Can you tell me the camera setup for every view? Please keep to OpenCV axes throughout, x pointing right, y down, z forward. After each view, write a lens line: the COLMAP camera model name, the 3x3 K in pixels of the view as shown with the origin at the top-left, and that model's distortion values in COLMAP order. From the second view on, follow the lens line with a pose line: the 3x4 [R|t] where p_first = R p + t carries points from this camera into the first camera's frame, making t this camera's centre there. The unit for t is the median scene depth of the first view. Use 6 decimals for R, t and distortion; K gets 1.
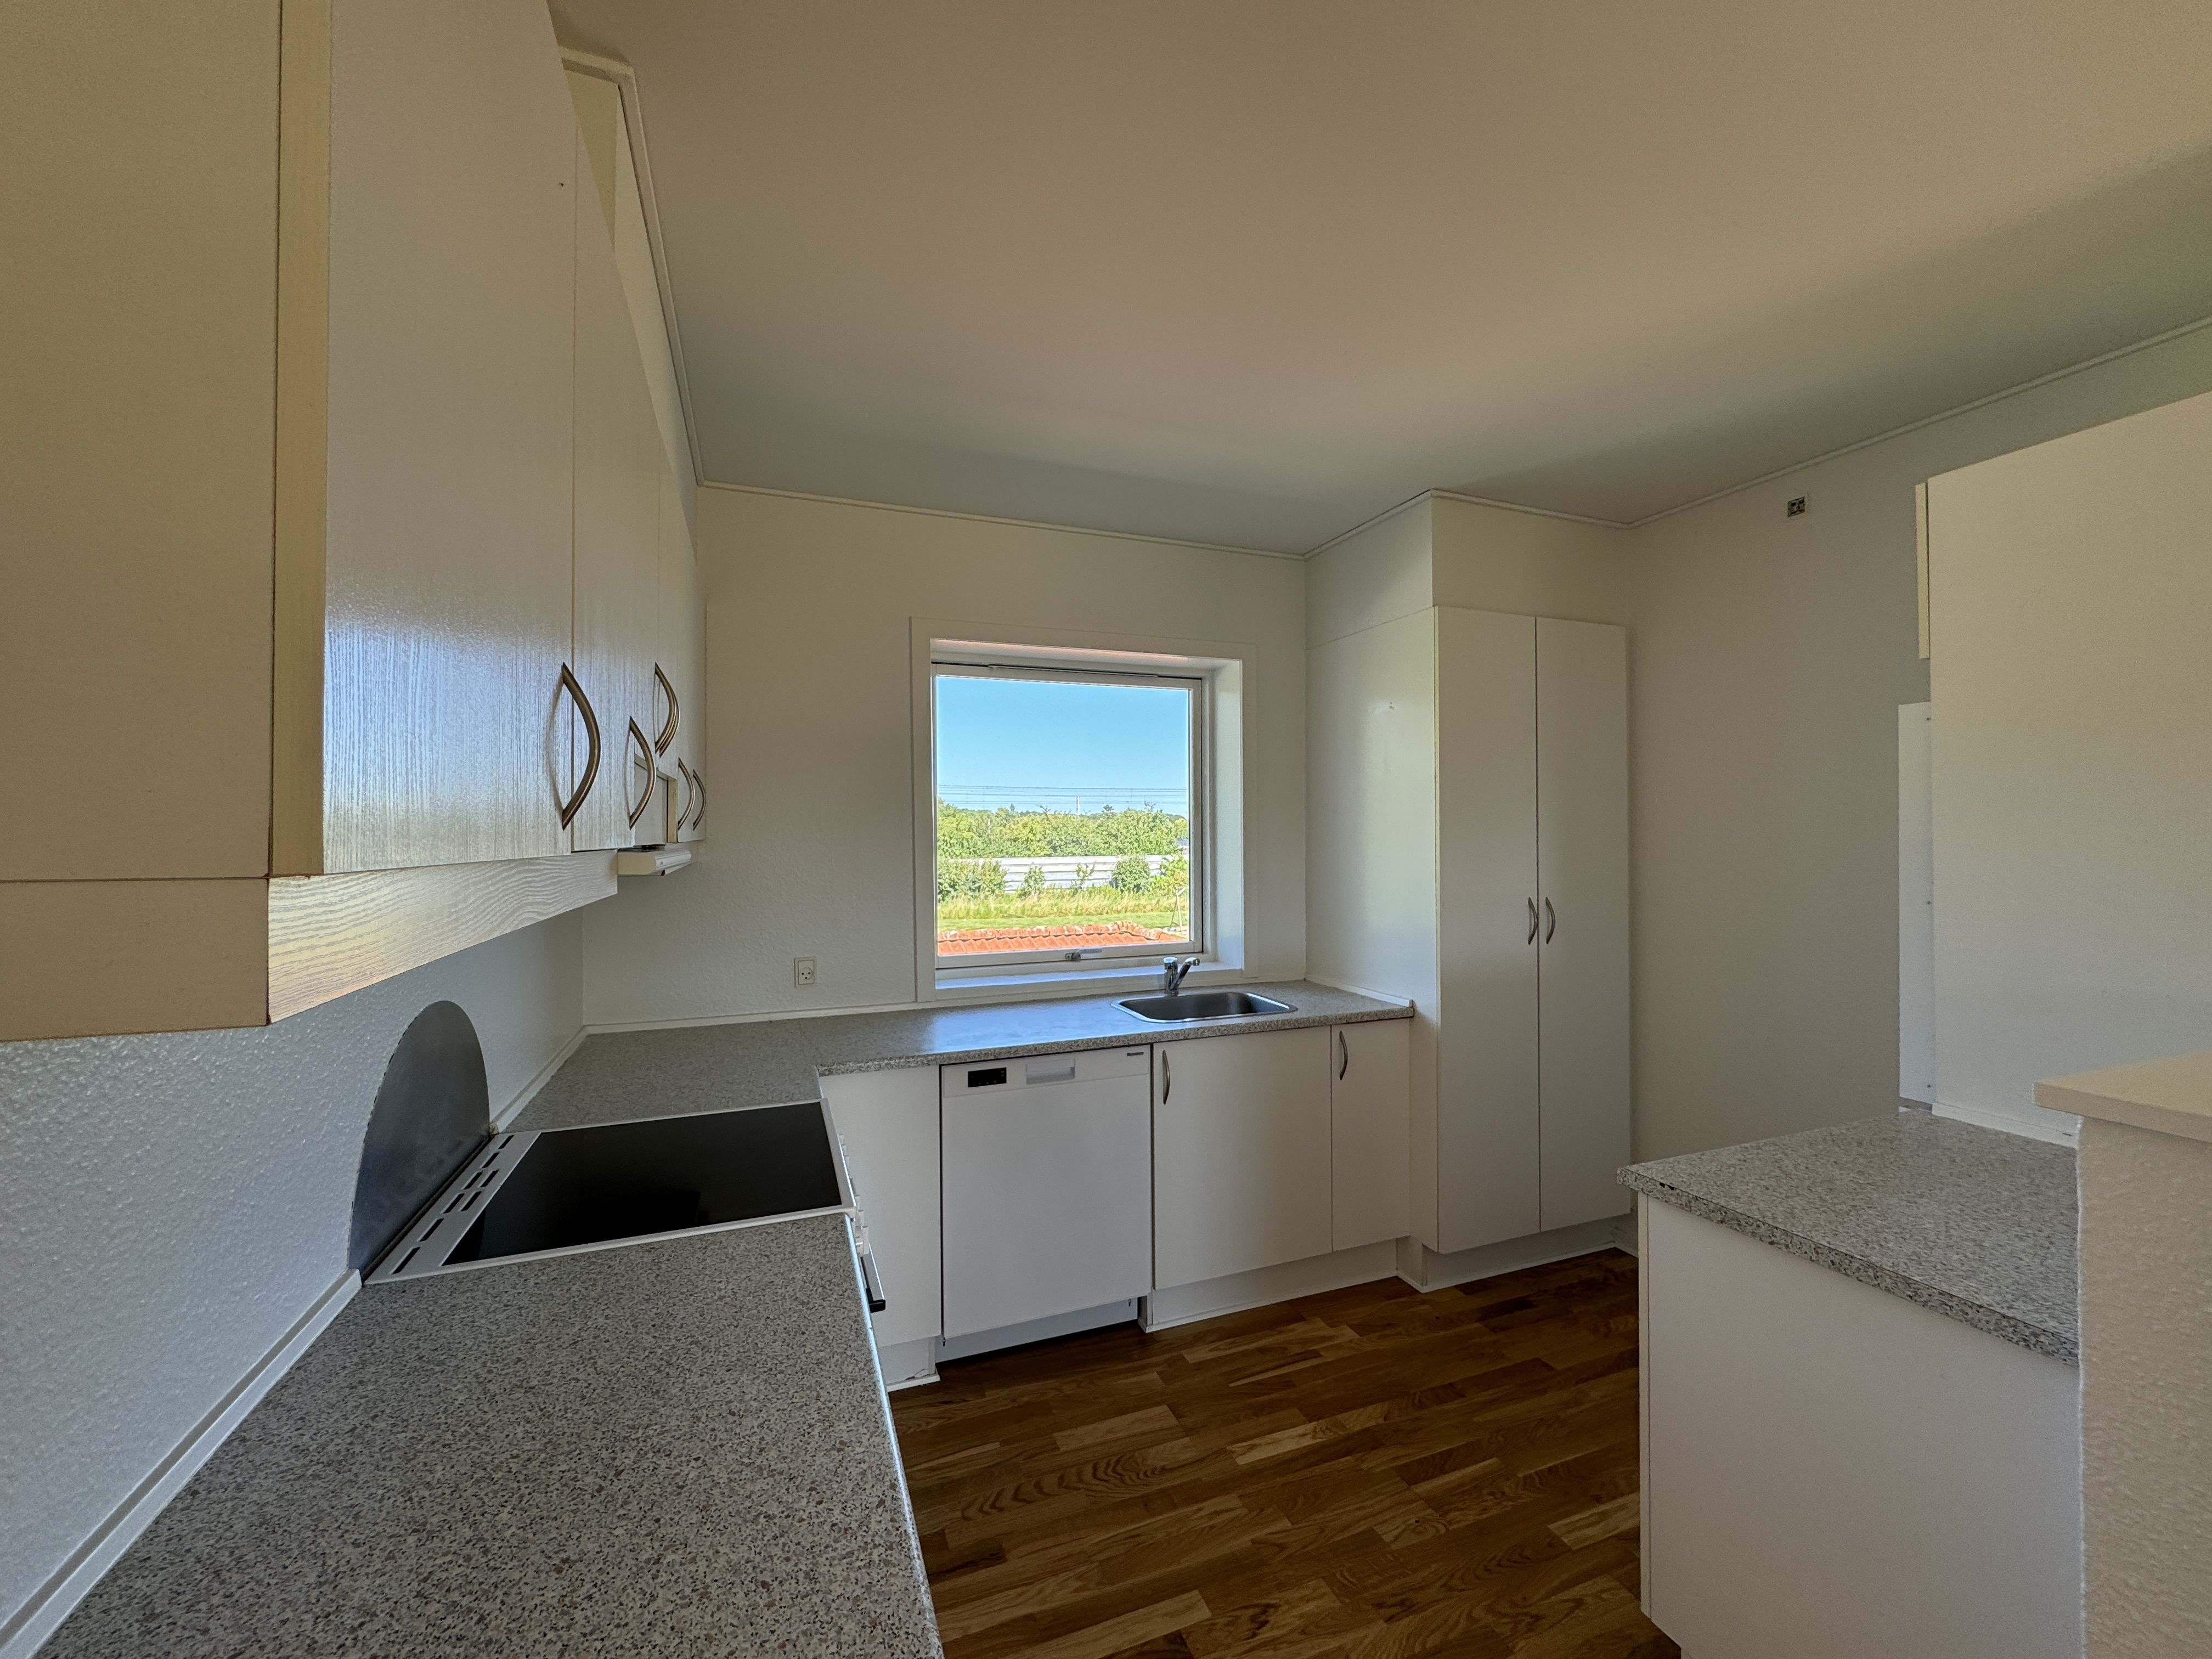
lens RADIAL K [[881.5, 0, 1106.0], [0, 881.5, 829.5], [0, 0, 1]] dist [-0.001924, 0.000034]
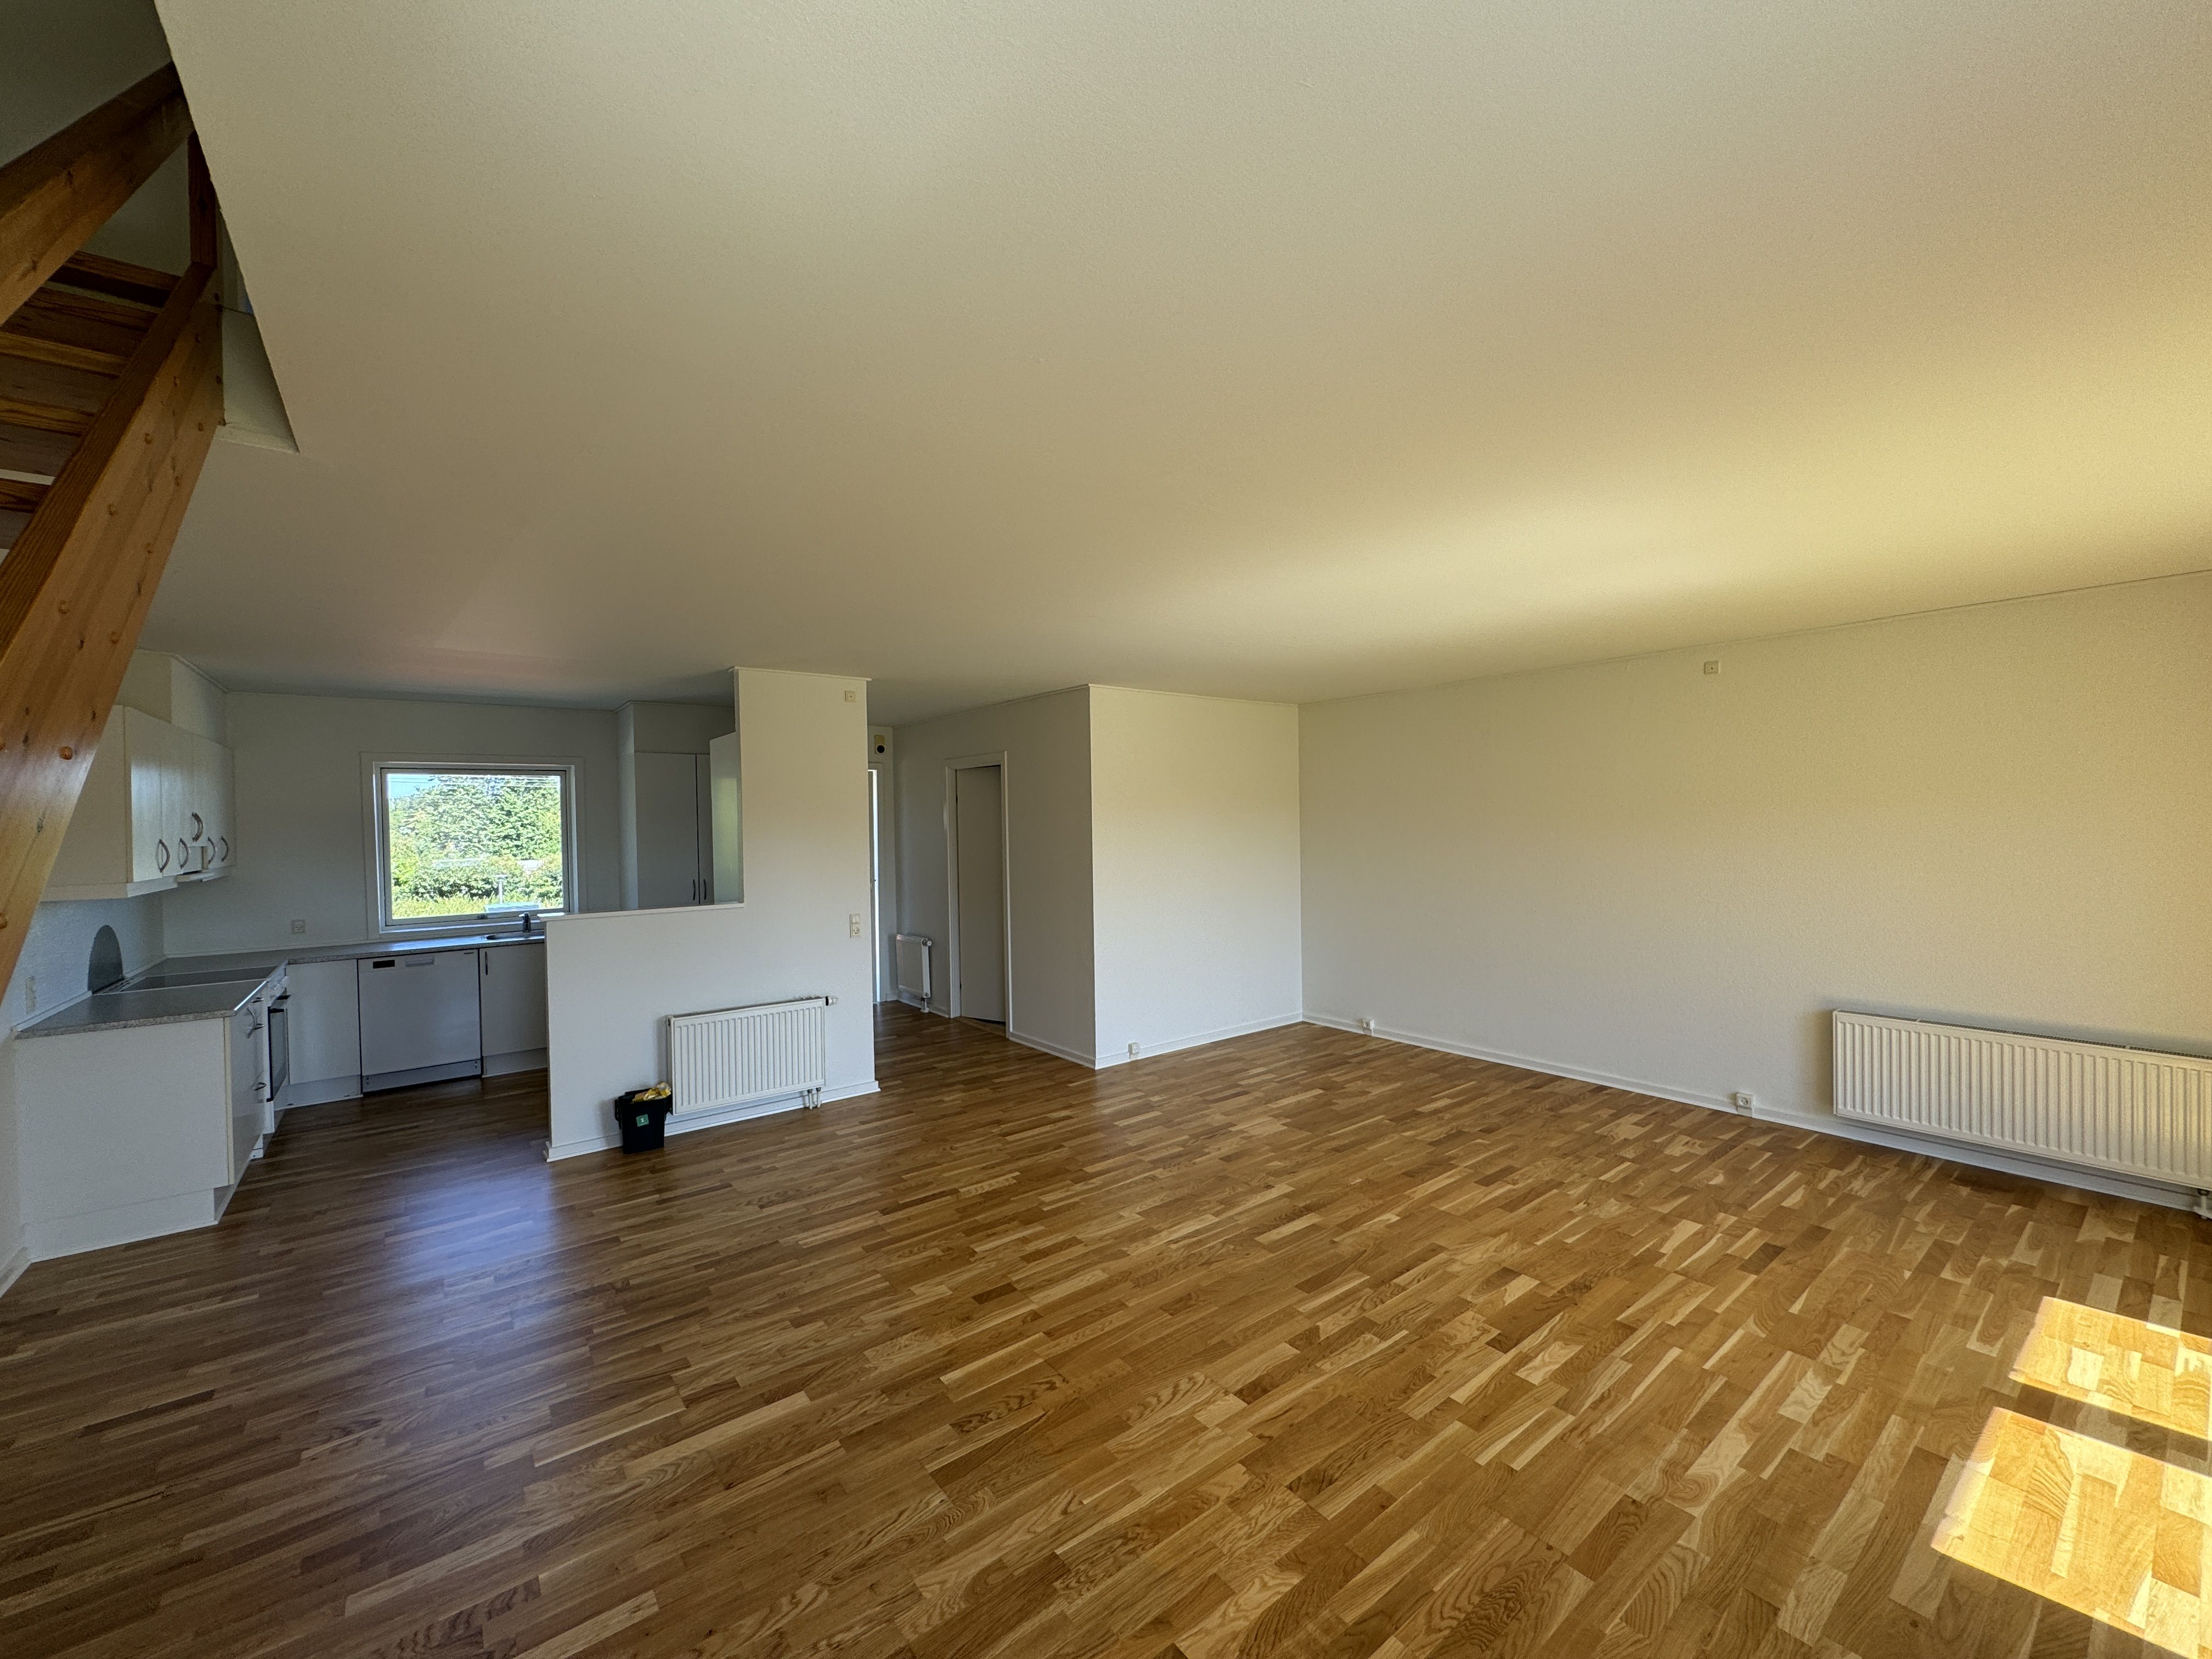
lens RADIAL K [[881.5, 0, 1106.0], [0, 881.5, 829.5], [0, 0, 1]] dist [-0.001924, 0.000034]
pose [[0.958390, -0.013432, 0.285146, 1.029254], [0.010312, 0.999869, 0.012441, -0.083549], [-0.285275, -0.008983, 0.958403, -1.761463]]
